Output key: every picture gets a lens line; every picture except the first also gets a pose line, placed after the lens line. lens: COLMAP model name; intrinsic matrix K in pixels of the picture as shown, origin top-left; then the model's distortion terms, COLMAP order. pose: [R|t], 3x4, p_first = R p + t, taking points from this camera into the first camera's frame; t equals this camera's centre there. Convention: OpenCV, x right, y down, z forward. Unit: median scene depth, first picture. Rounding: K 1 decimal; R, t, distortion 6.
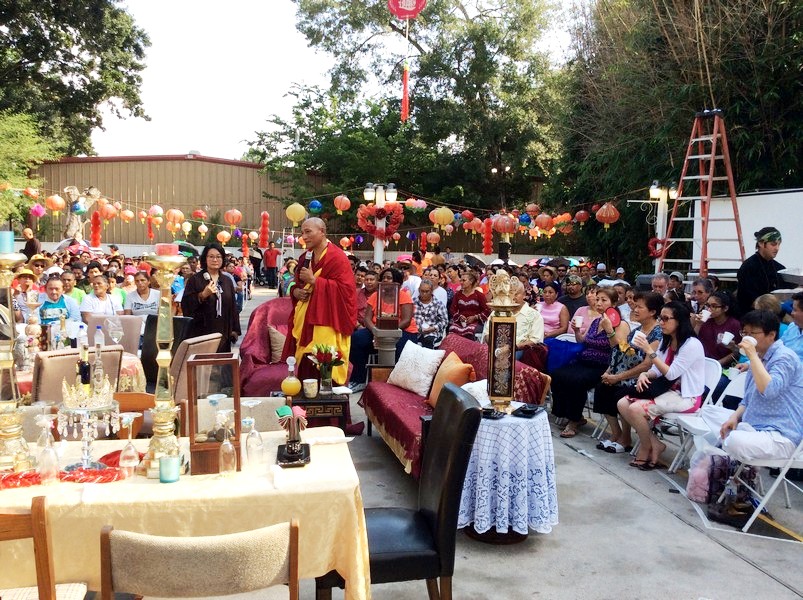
lens RADIAL K [[712.5, 0, 403.3], [0, 712.5, 311.7], [0, 0, 1]] dist [0.109384, -0.245141]
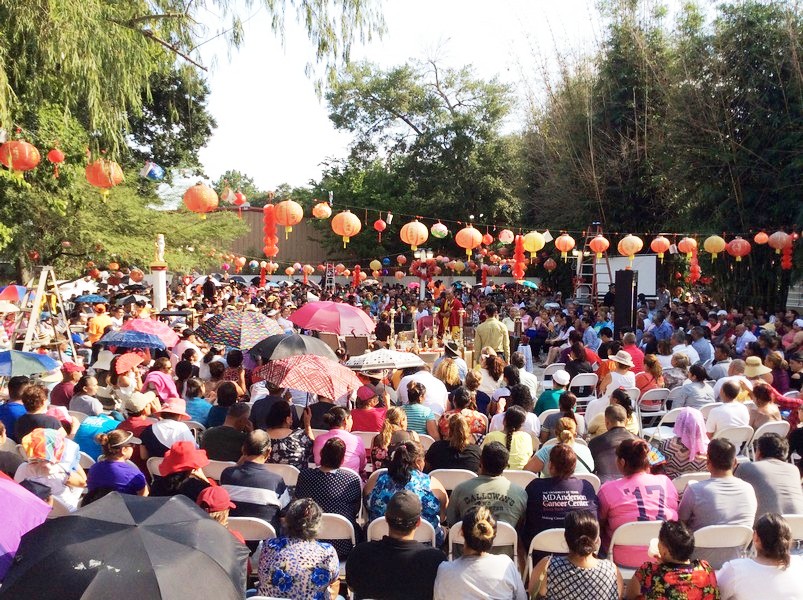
lens RADIAL K [[725.6, 0, 406.6], [0, 725.6, 310.8], [0, 0, 1]] dist [0.134309, -0.259936]
pose [[0.997536, -0.019715, 0.067331, -0.099213], [0.020717, 0.999684, -0.014205, -0.000559], [-0.067030, 0.015565, 0.997630, -0.396143]]
